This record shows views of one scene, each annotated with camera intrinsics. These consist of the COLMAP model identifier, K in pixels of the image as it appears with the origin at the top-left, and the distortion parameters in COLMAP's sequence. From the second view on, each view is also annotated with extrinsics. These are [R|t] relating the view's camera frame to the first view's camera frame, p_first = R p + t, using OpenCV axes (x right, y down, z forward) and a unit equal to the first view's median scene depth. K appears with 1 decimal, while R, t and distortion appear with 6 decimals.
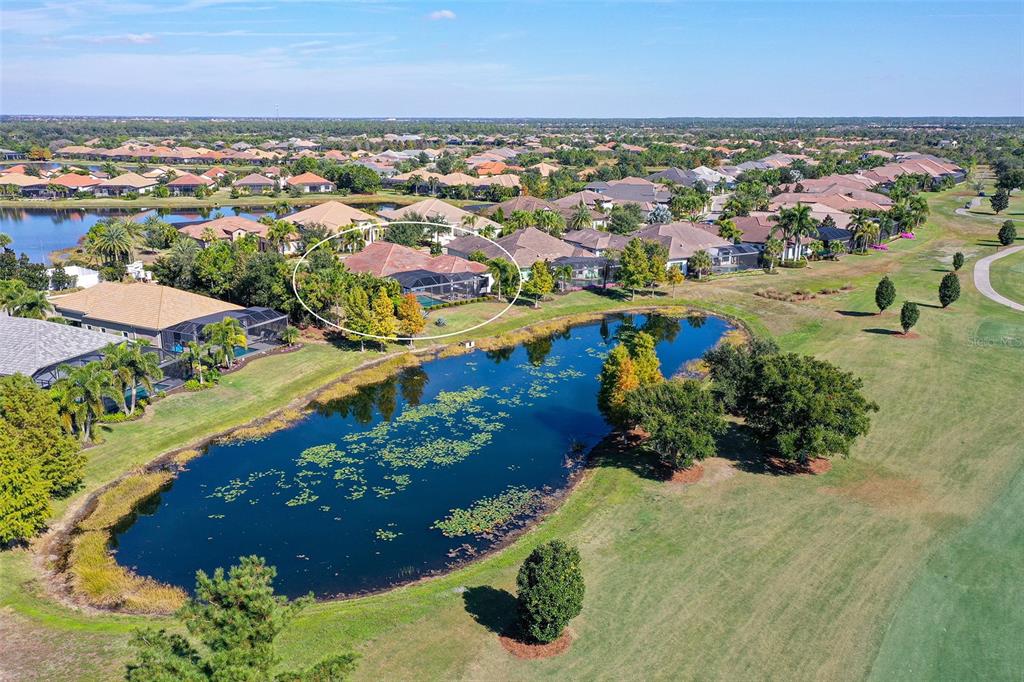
lens RADIAL K [[827.2, 0, 510.3], [0, 827.2, 350.8], [0, 0, 1]] dist [0.026408, -0.002588]
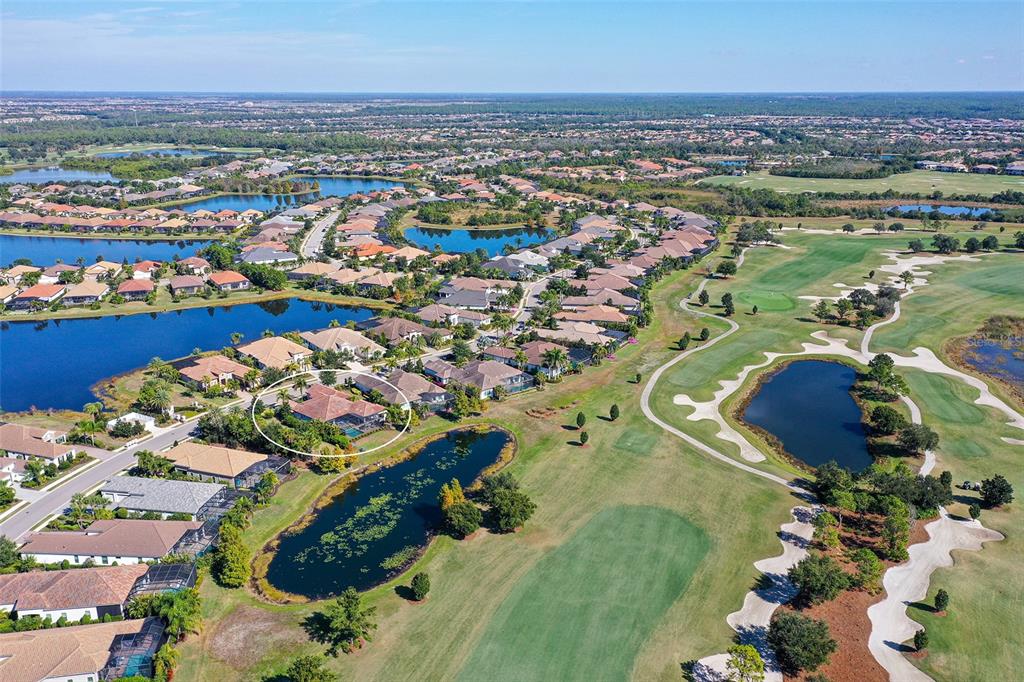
lens RADIAL K [[827.2, 0, 508.3], [0, 827.2, 335.9], [0, 0, 1]] dist [0.026408, -0.002588]
pose [[0.987391, -0.050039, 0.150185, -0.021208], [0.047793, 0.998685, 0.018532, -0.286646], [-0.150915, -0.011121, 0.988484, -0.886090]]
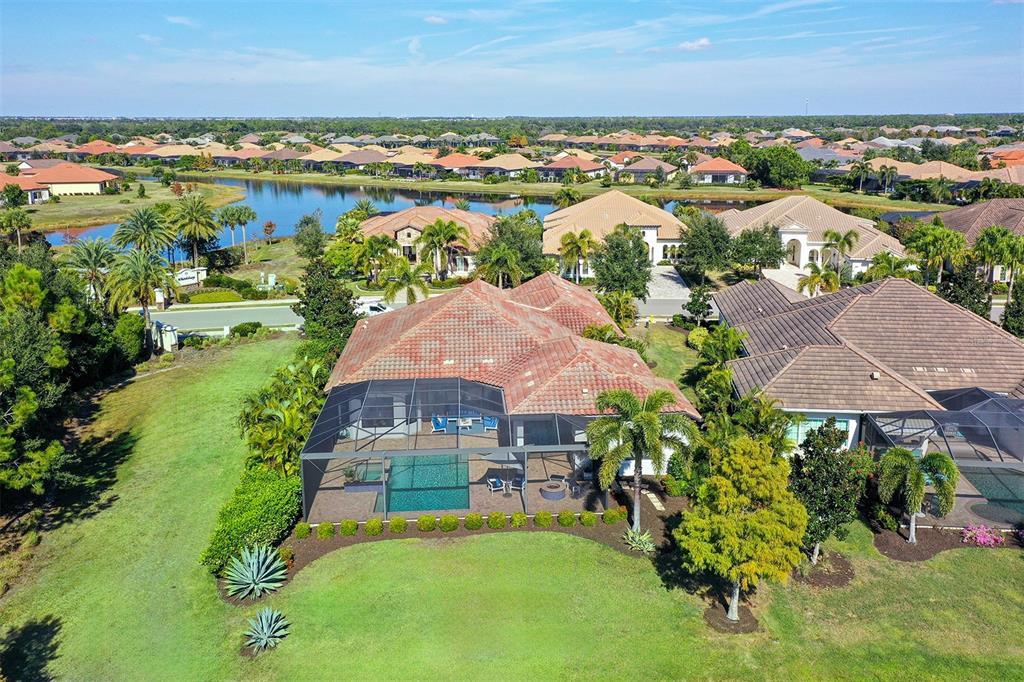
lens RADIAL K [[827.2, 0, 519.7], [0, 827.2, 299.4], [0, 0, 1]] dist [0.026408, -0.002588]
pose [[0.820669, 0.116924, -0.559313, 0.103367], [-0.148970, 0.988770, -0.011878, -0.129190], [0.551643, 0.093069, 0.828872, 0.716876]]
